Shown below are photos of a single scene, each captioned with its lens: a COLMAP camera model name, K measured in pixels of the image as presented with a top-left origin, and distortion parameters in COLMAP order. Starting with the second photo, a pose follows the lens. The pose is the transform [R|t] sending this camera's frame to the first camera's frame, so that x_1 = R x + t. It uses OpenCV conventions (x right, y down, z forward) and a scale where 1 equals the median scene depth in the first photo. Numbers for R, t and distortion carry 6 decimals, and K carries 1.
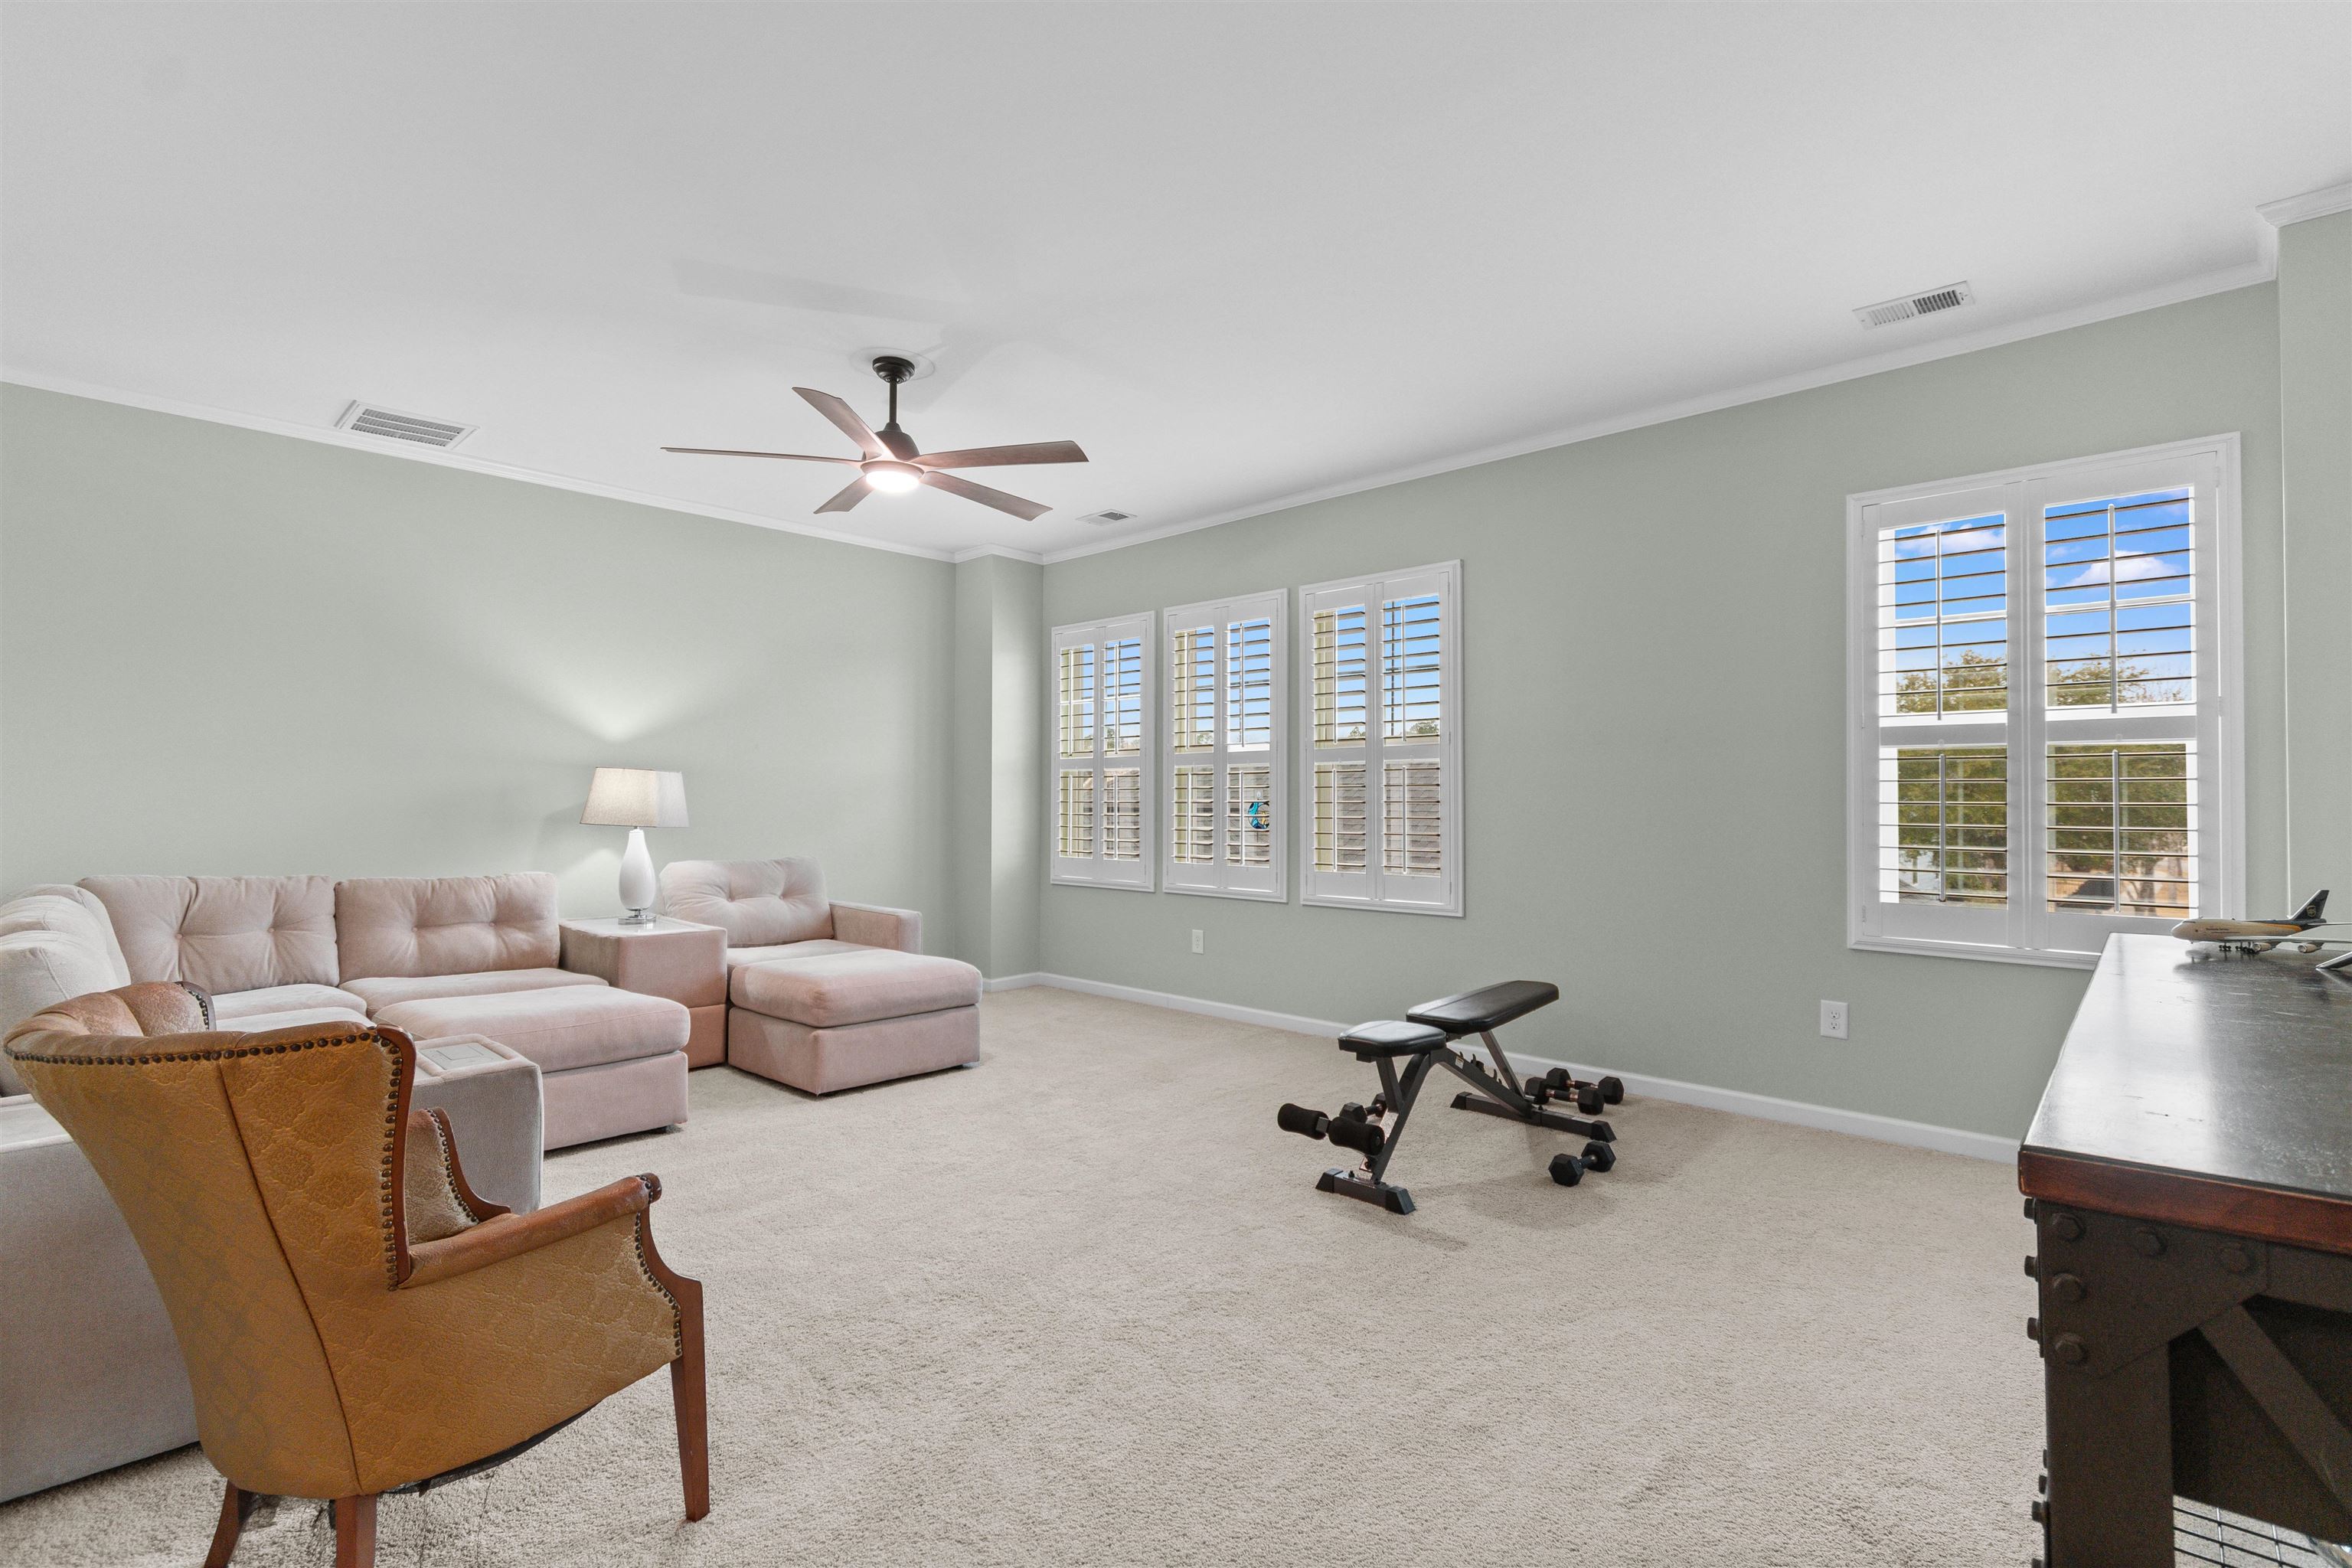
lens RADIAL K [[1086.5, 0, 1177.0], [0, 1086.5, 787.8], [0, 0, 1]] dist [0.000165, 0.000124]
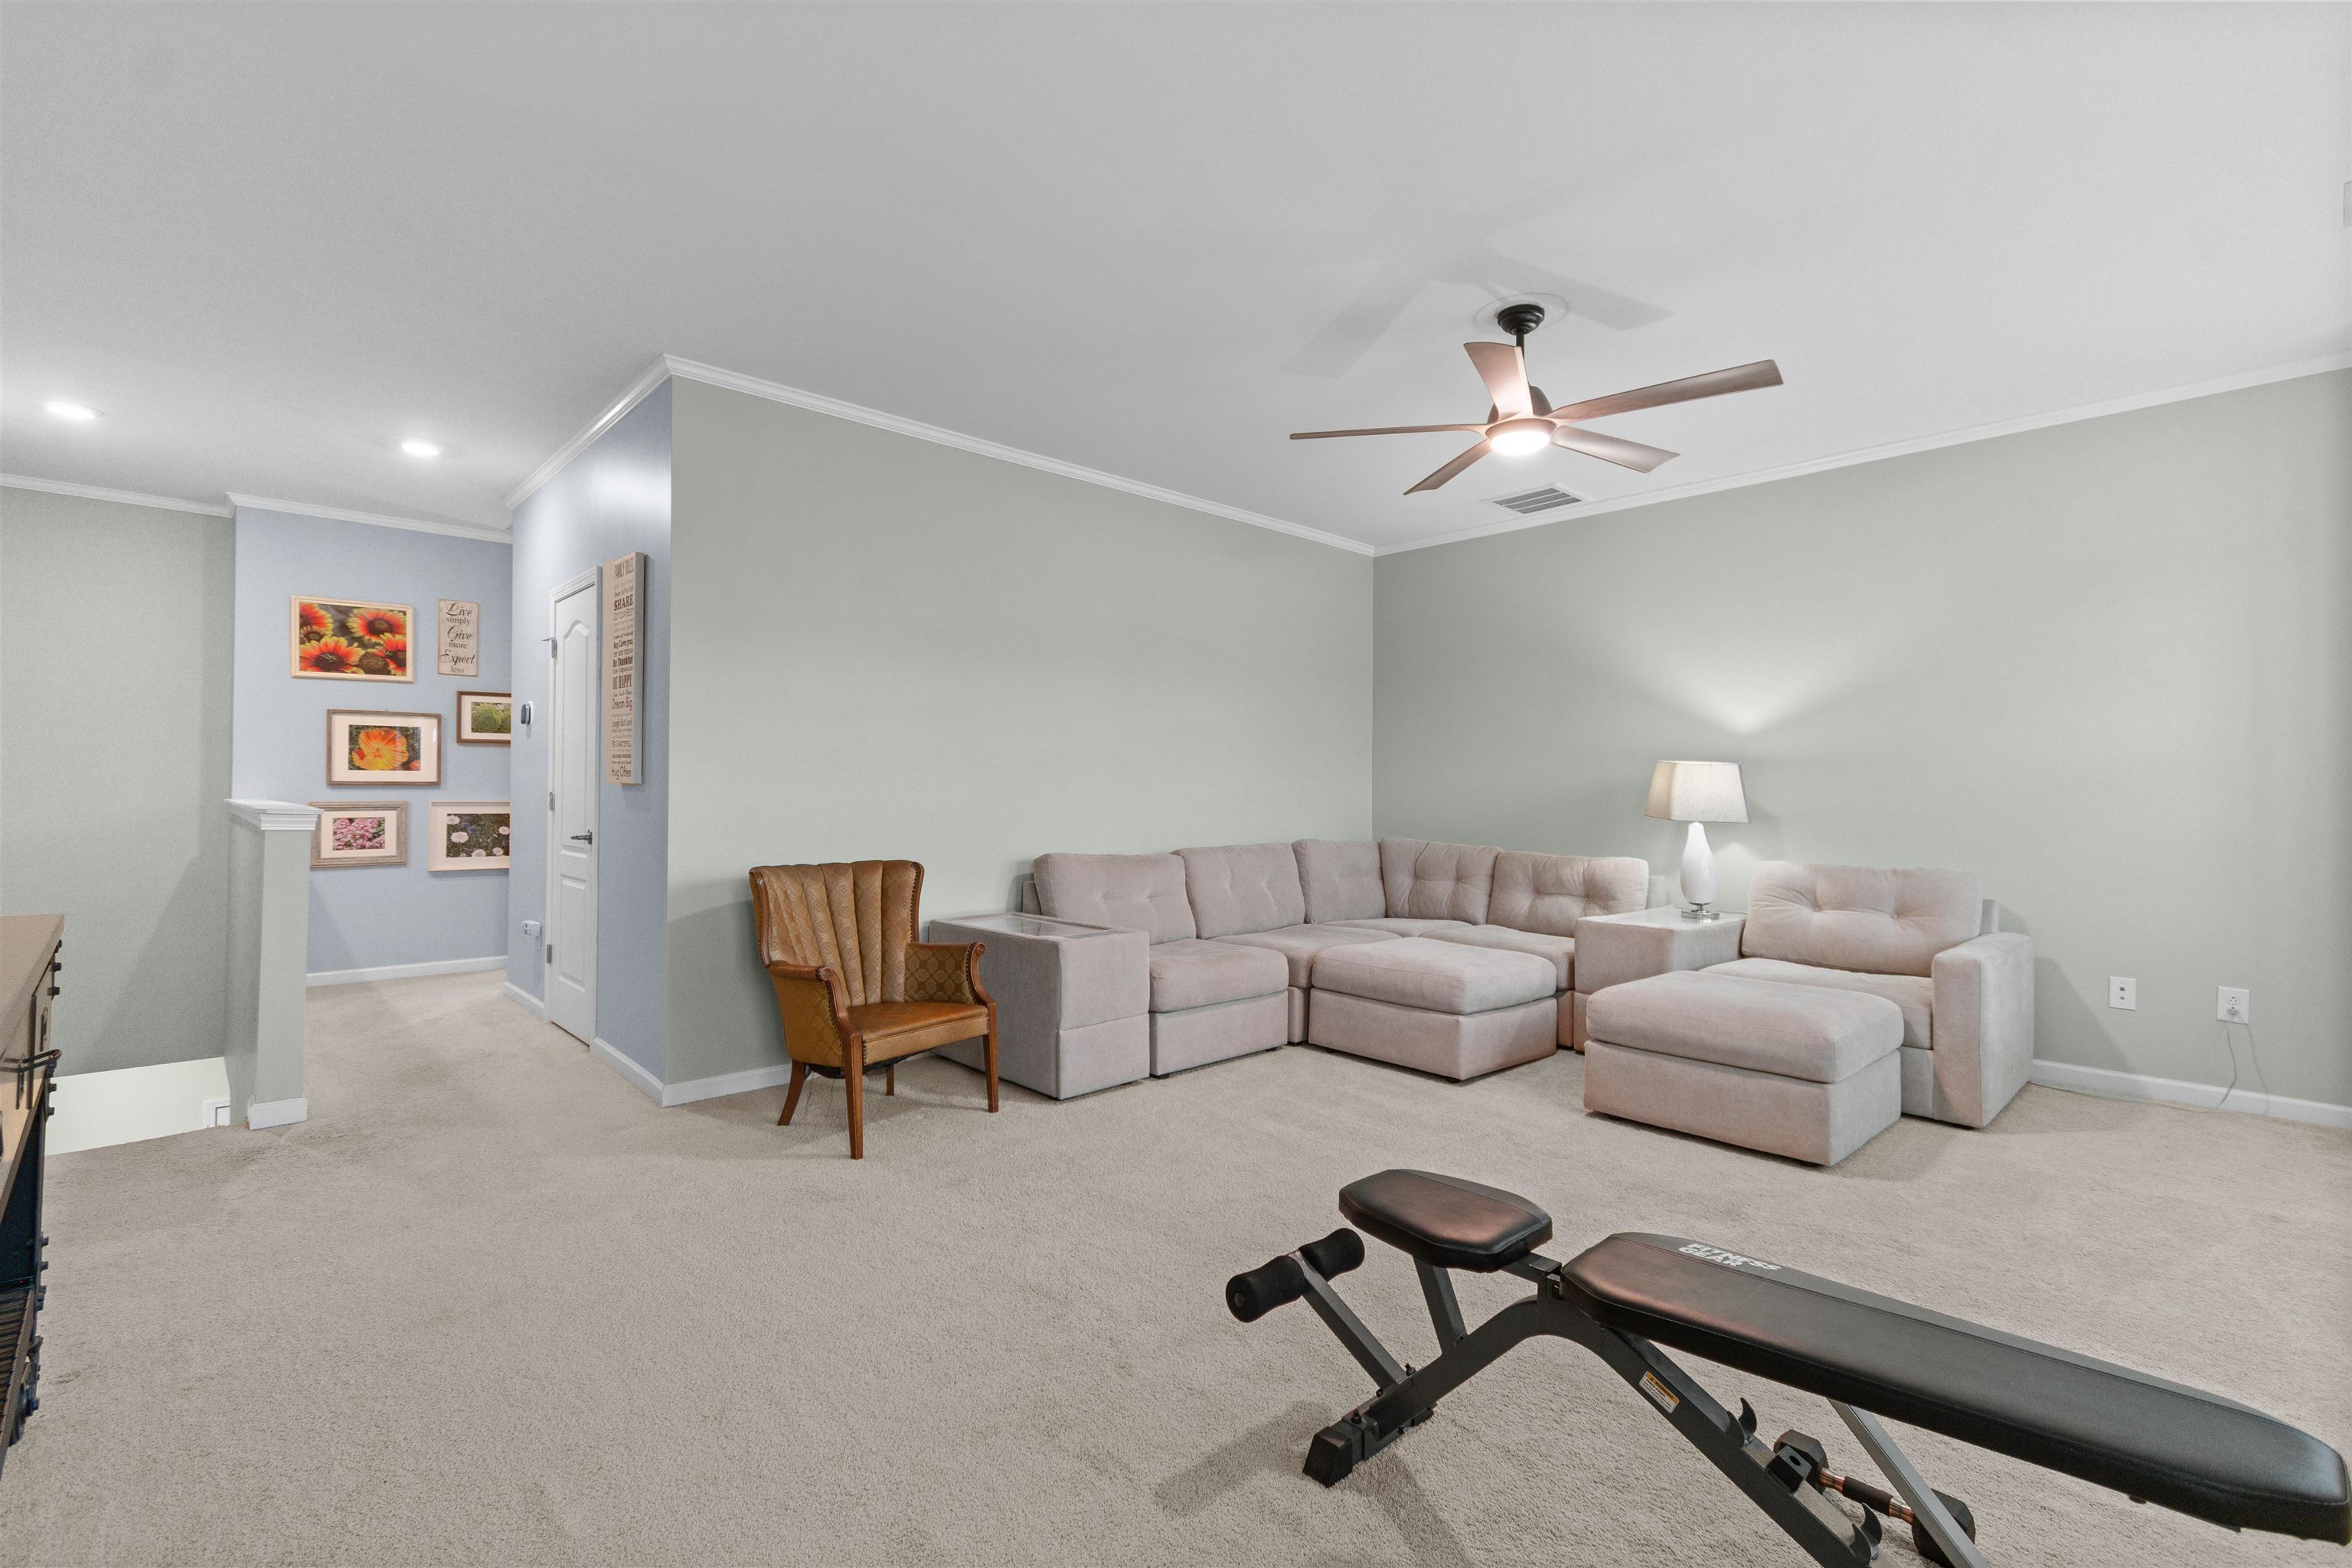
lens RADIAL K [[1032.3, 0, 1176.7], [0, 1032.3, 786.0], [0, 0, 1]] dist [0.005062, -0.001540]
pose [[-0.042463, -0.005371, -0.999084, 0.523074], [0.004983, 0.999972, -0.005587, 0.008351], [0.999086, -0.005215, -0.042435, 0.632097]]
